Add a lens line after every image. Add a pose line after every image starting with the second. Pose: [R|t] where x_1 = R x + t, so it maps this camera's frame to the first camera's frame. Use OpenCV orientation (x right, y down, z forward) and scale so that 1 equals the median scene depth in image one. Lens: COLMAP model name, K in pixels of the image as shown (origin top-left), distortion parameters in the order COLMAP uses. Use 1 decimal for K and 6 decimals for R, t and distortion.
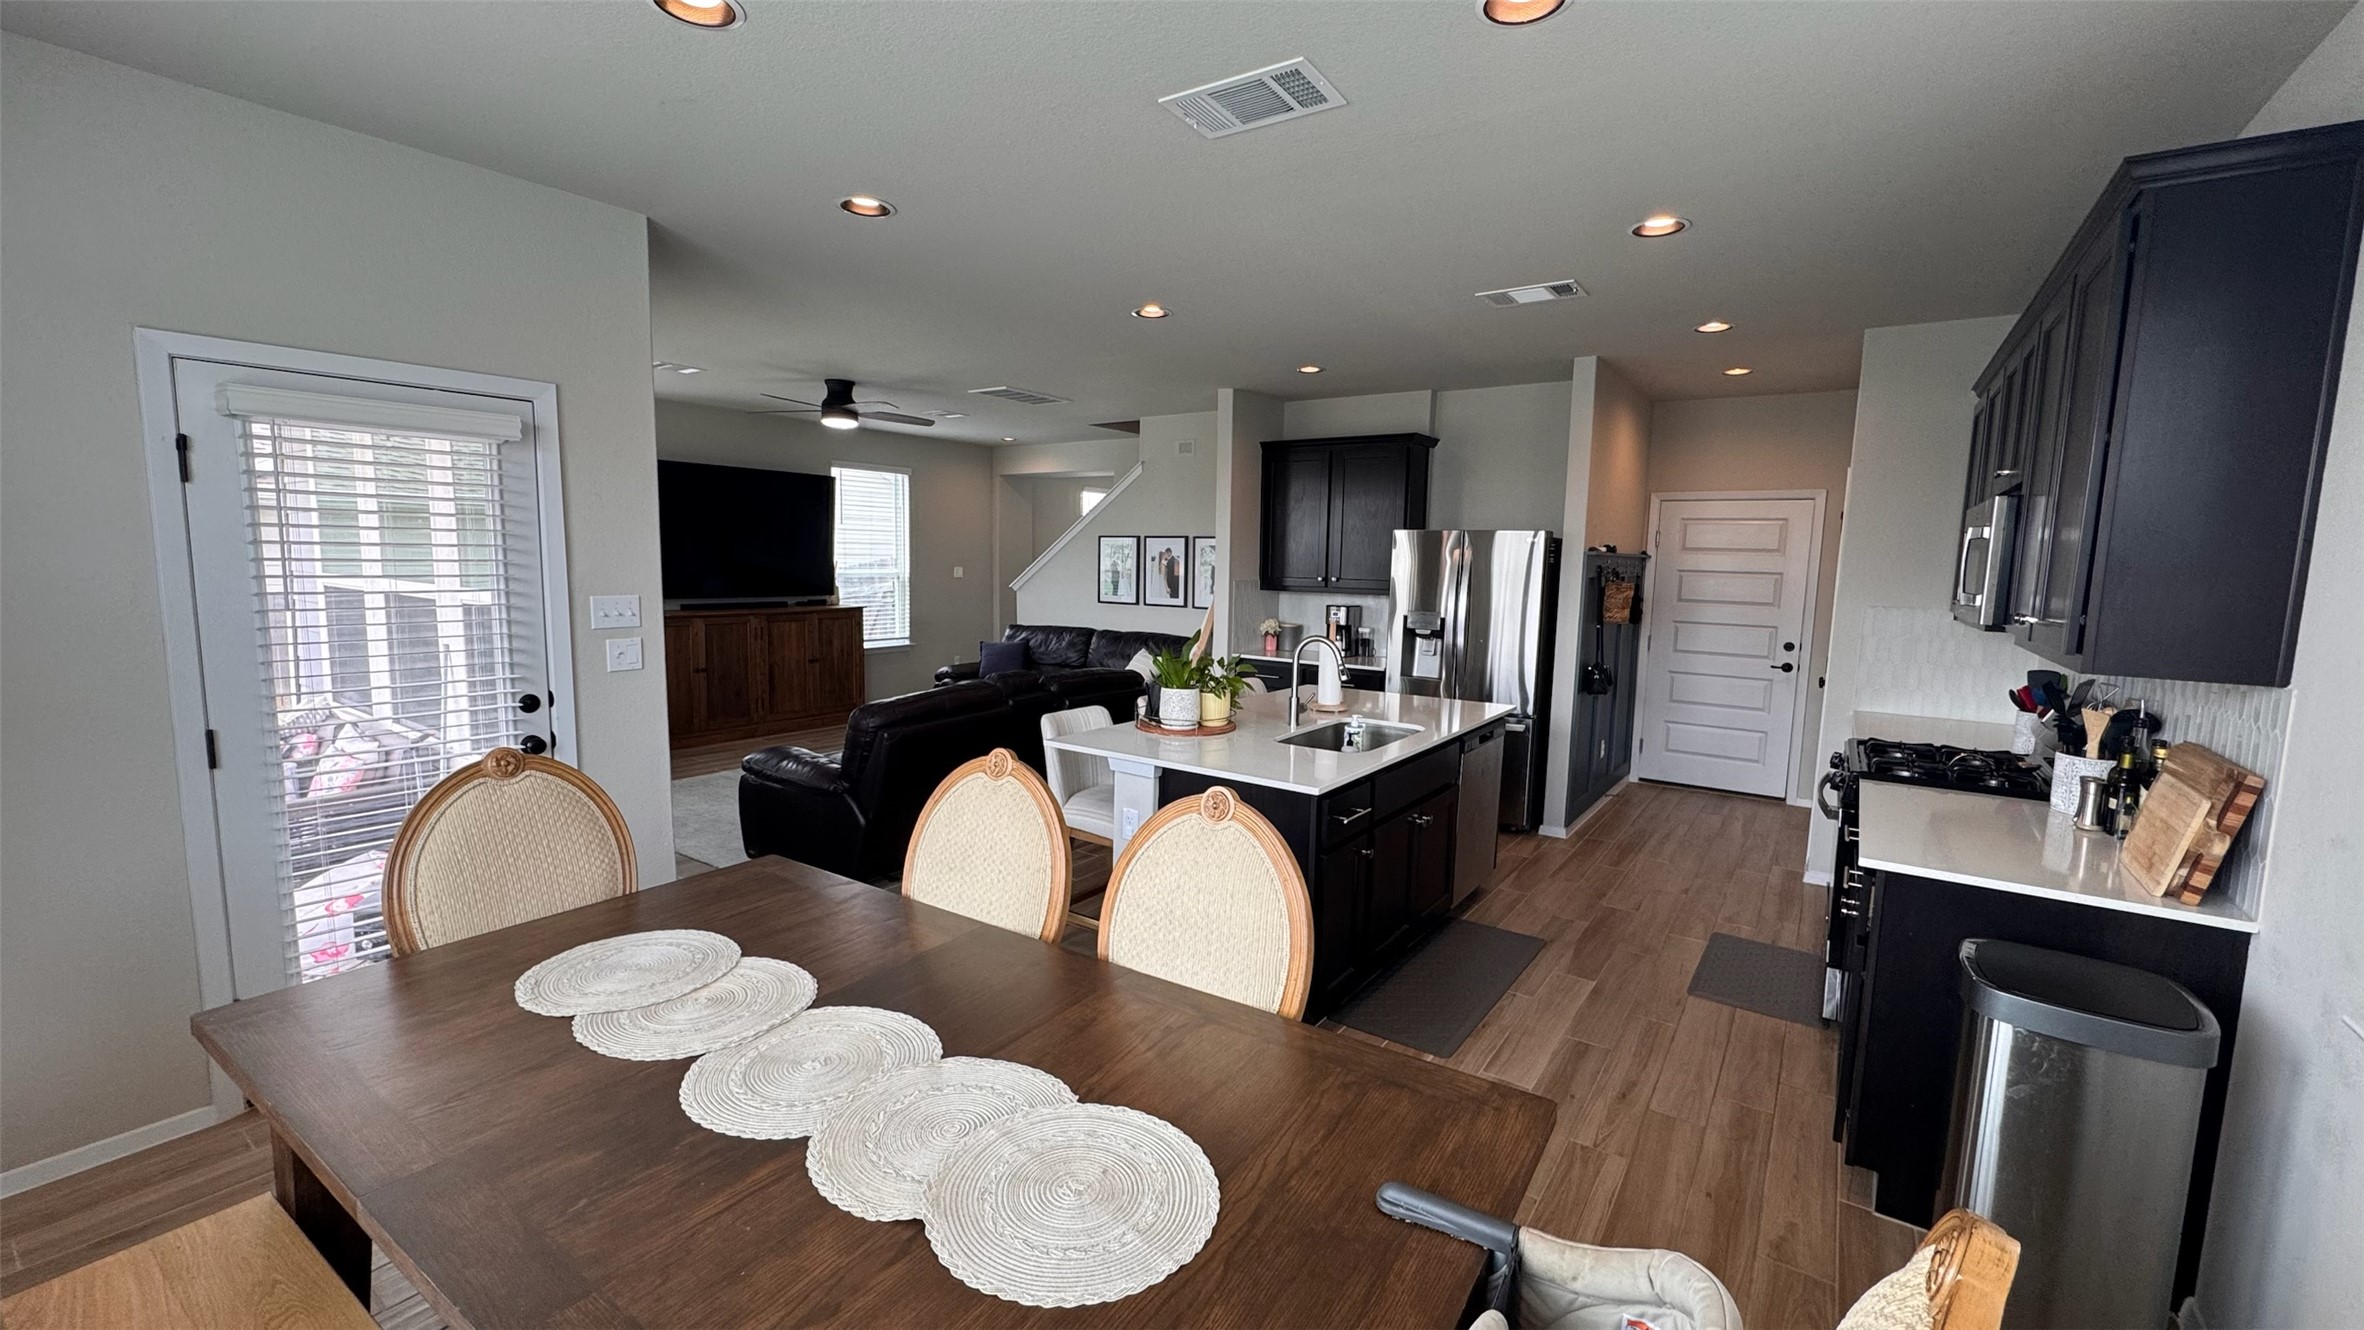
lens RADIAL K [[938.9, 0, 1181.9], [0, 938.9, 671.2], [0, 0, 1]] dist [-0.000260, 0.000189]
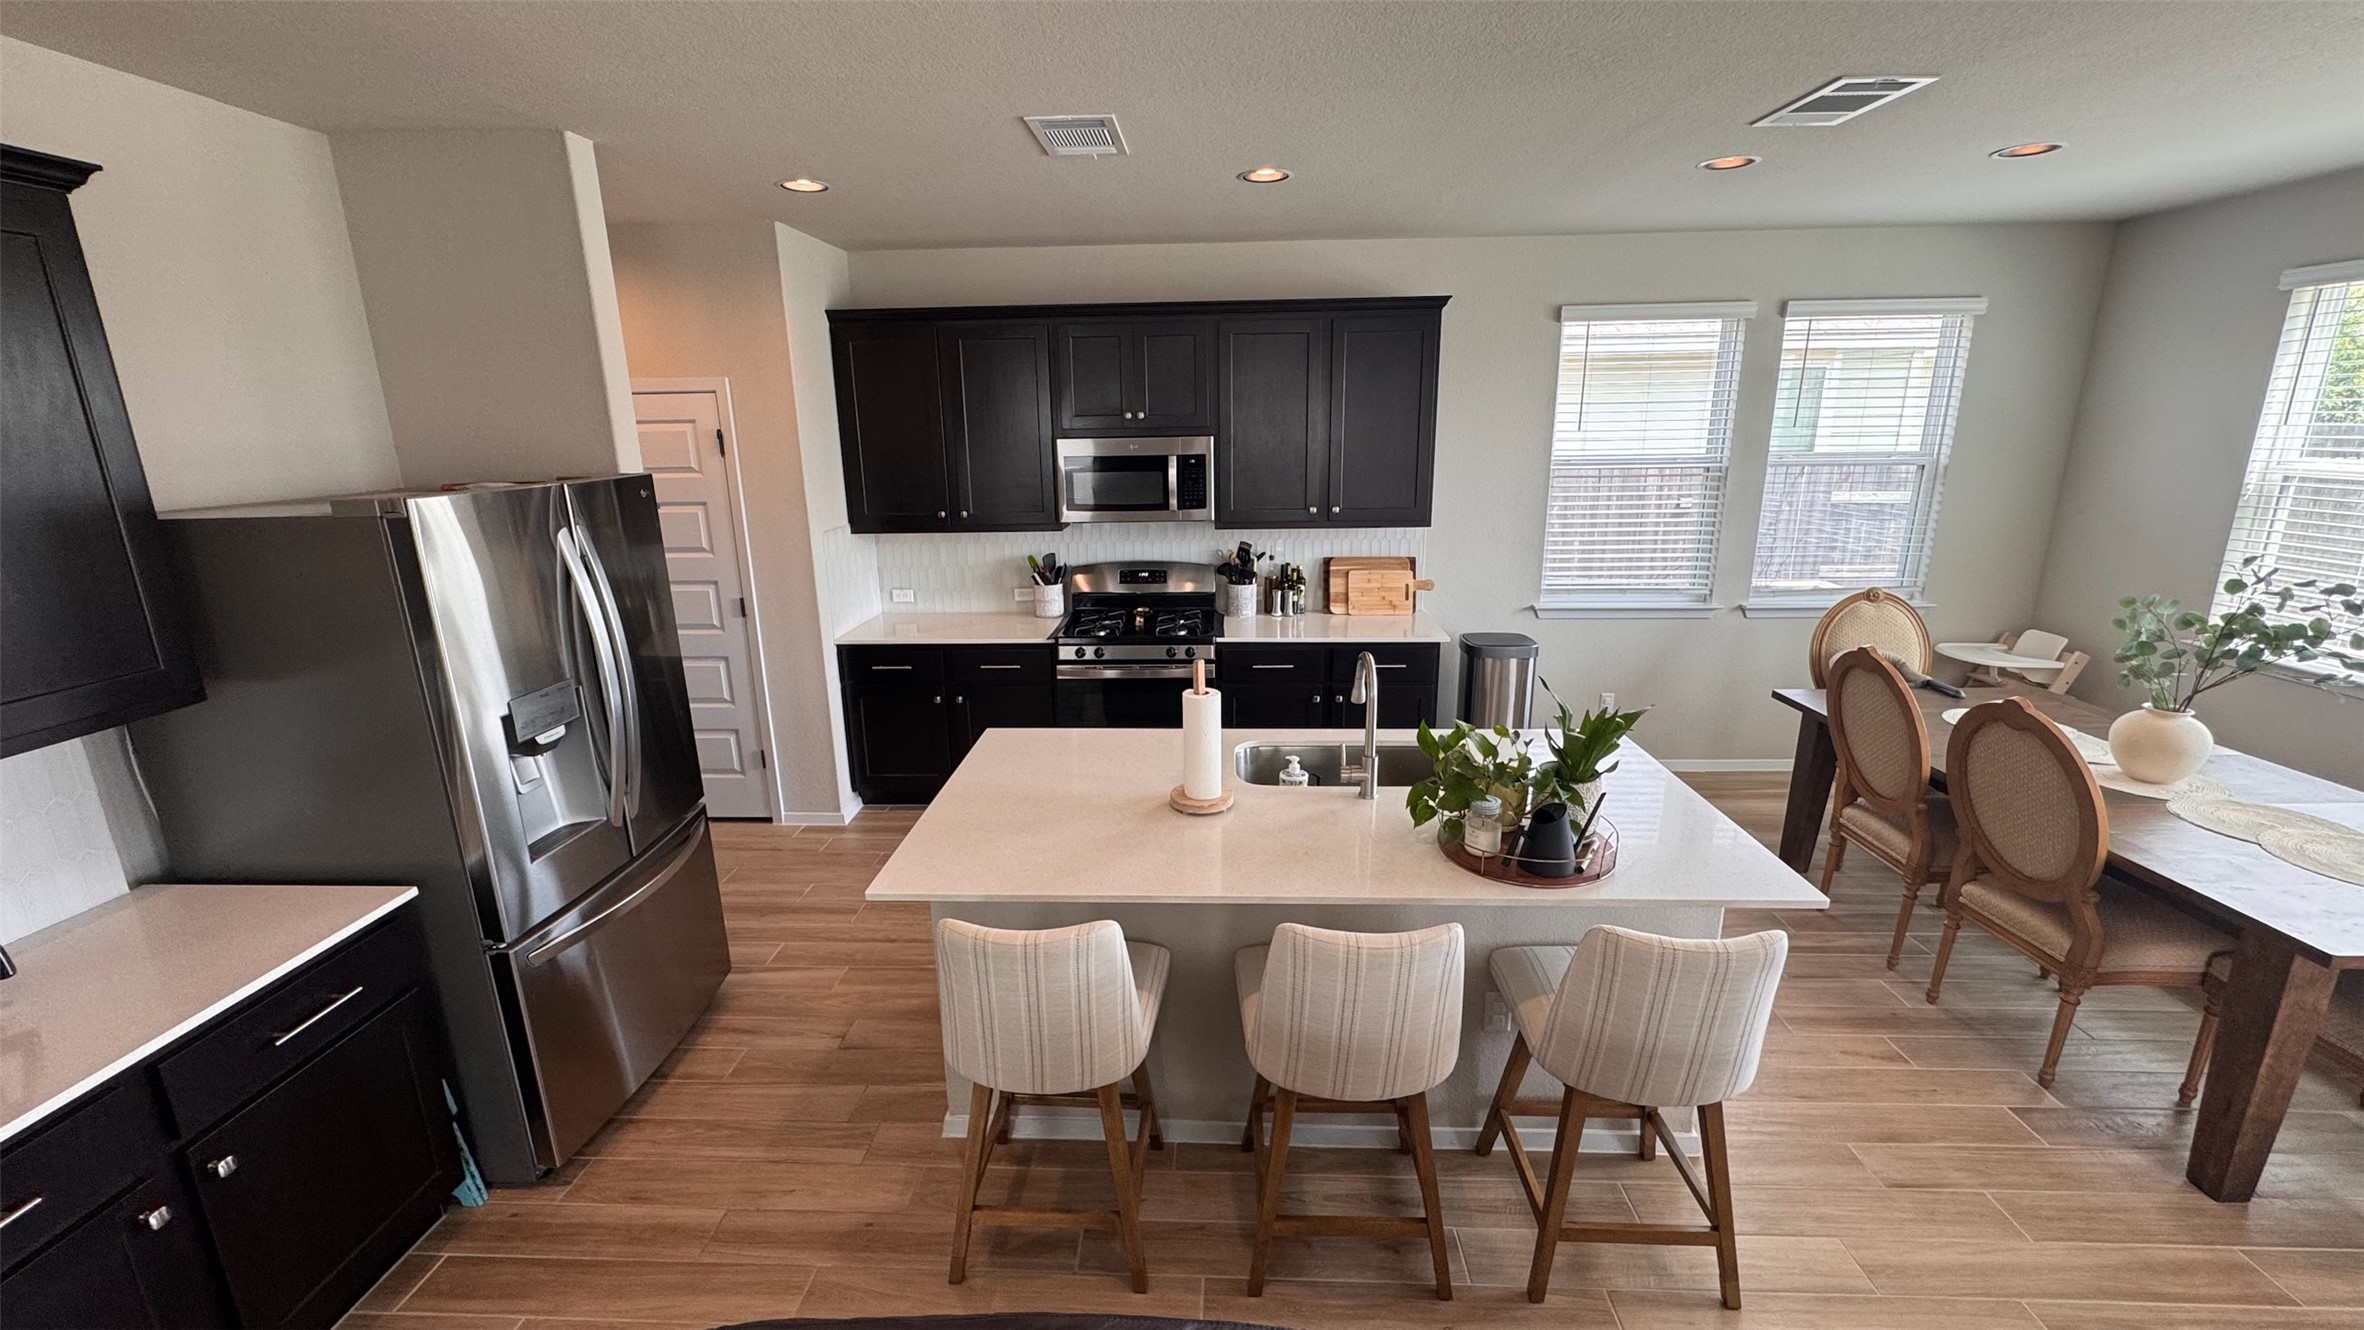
lens RADIAL K [[943.9, 0, 1182.0], [0, 943.9, 665.0], [0, 0, 1]] dist [0.000819, 0.000272]
pose [[-0.539004, -0.227613, 0.810967, -0.192889], [0.105038, 0.937118, 0.332832, -0.153902], [-0.835729, 0.264580, -0.481202, 0.815187]]
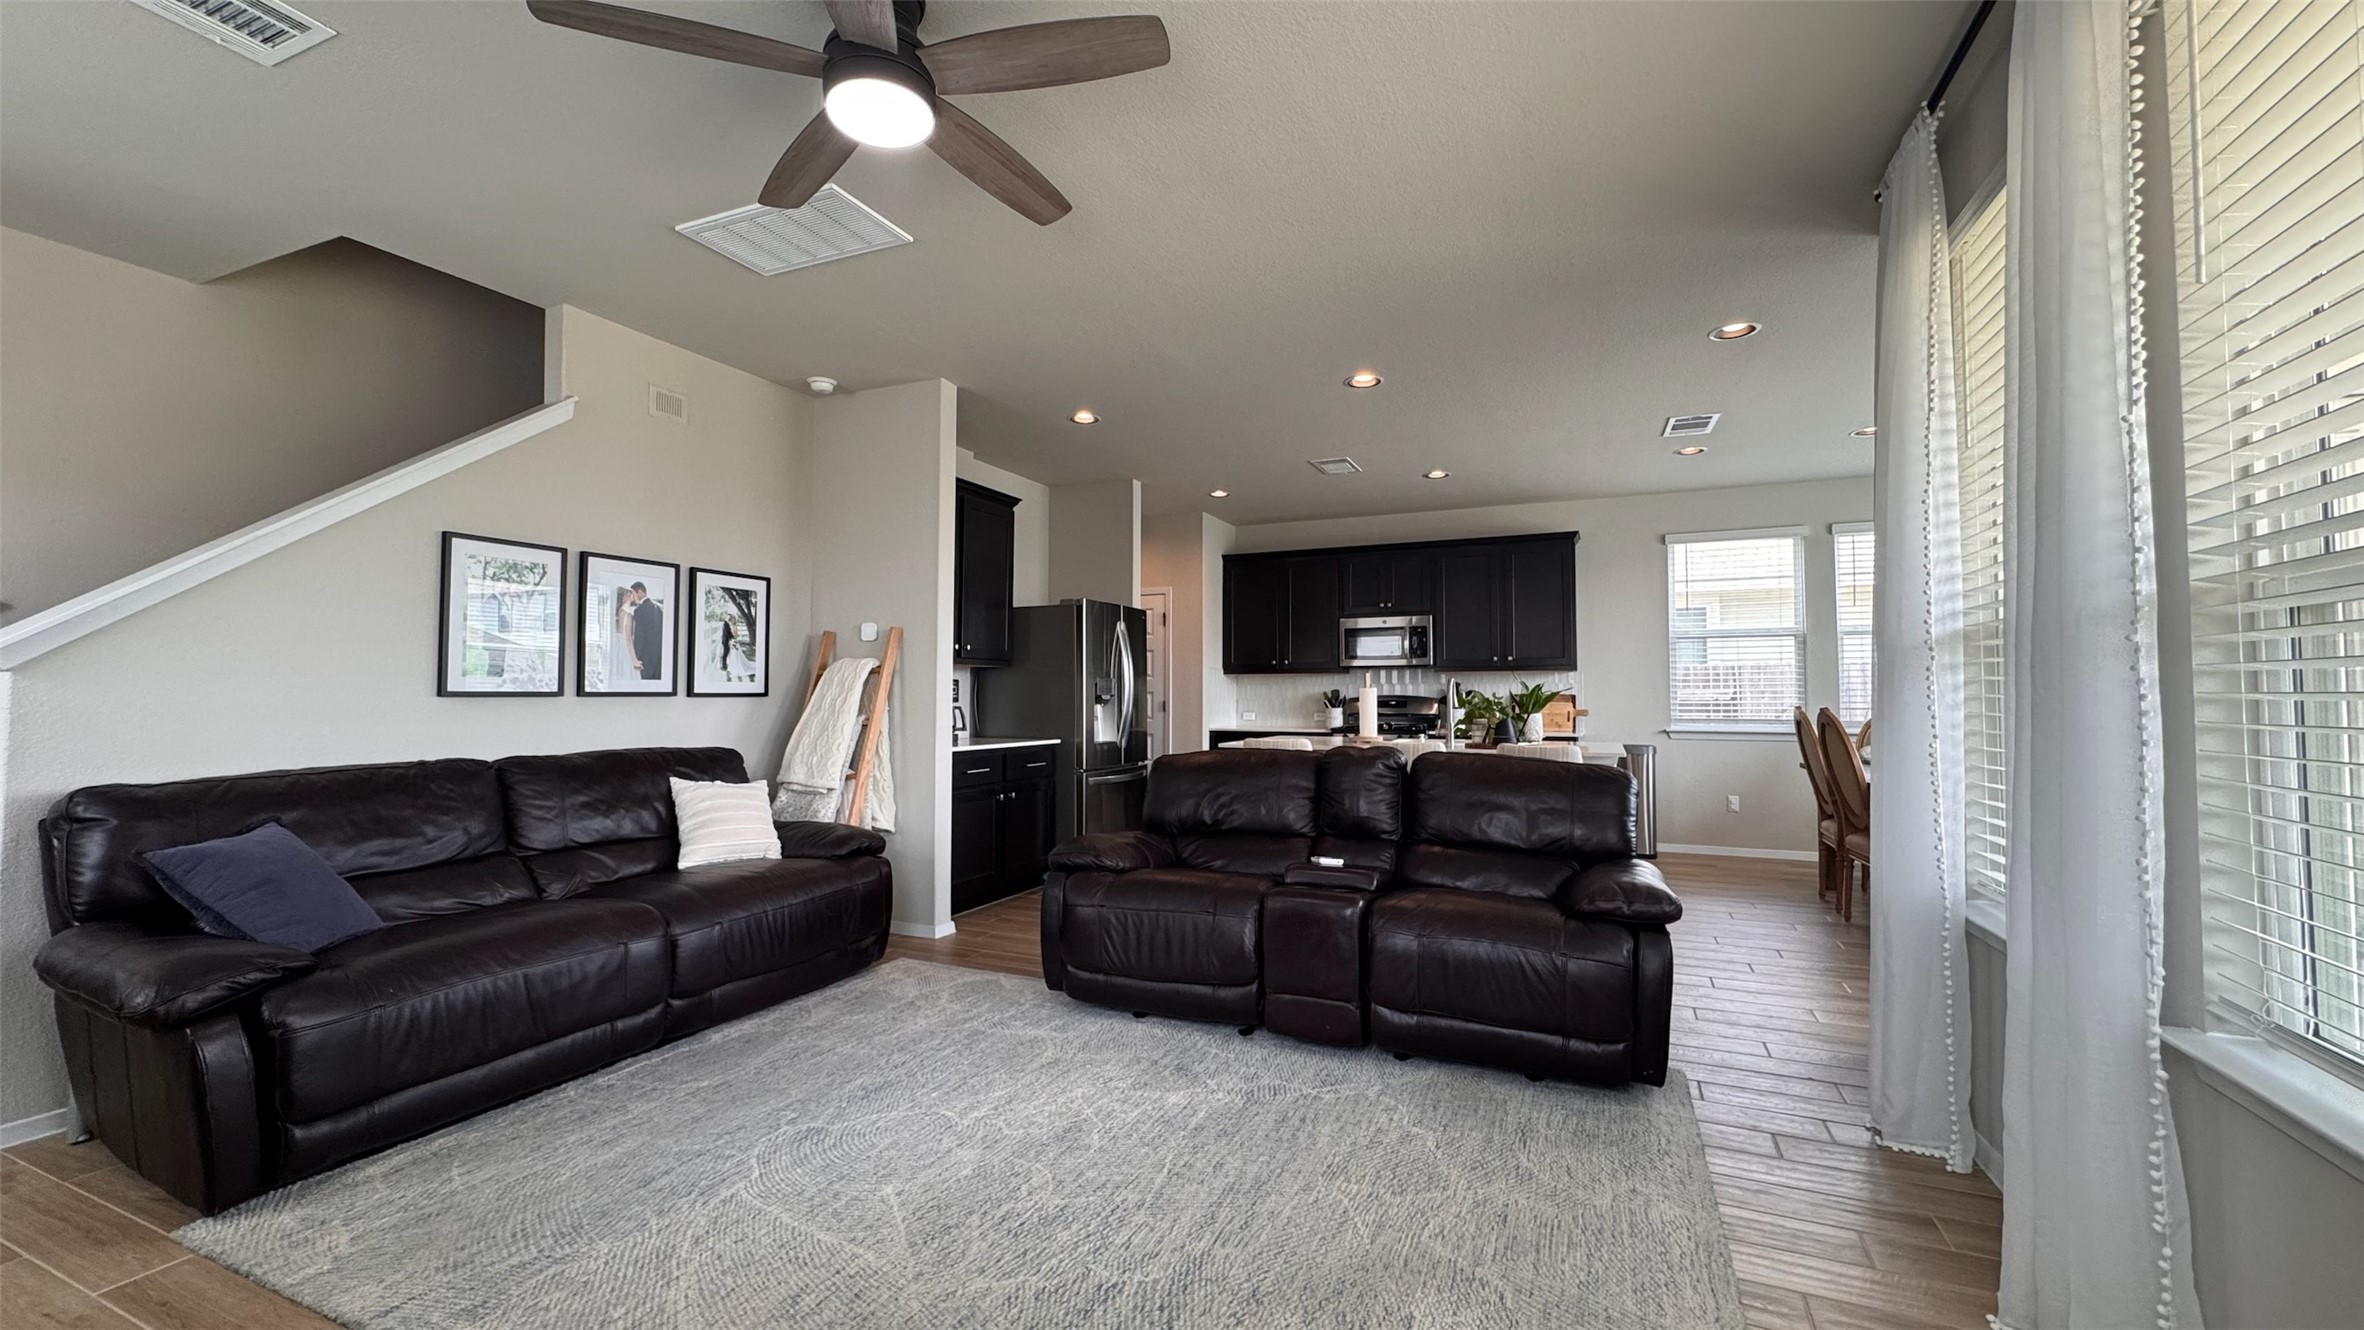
lens RADIAL K [[938.9, 0, 1181.9], [0, 938.9, 671.2], [0, 0, 1]] dist [-0.000260, 0.000189]
pose [[-0.191292, 0.007232, 0.981506, -0.670495], [0.113992, 0.993370, 0.014897, -0.065556], [-0.974891, 0.114733, -0.190848, 0.945552]]
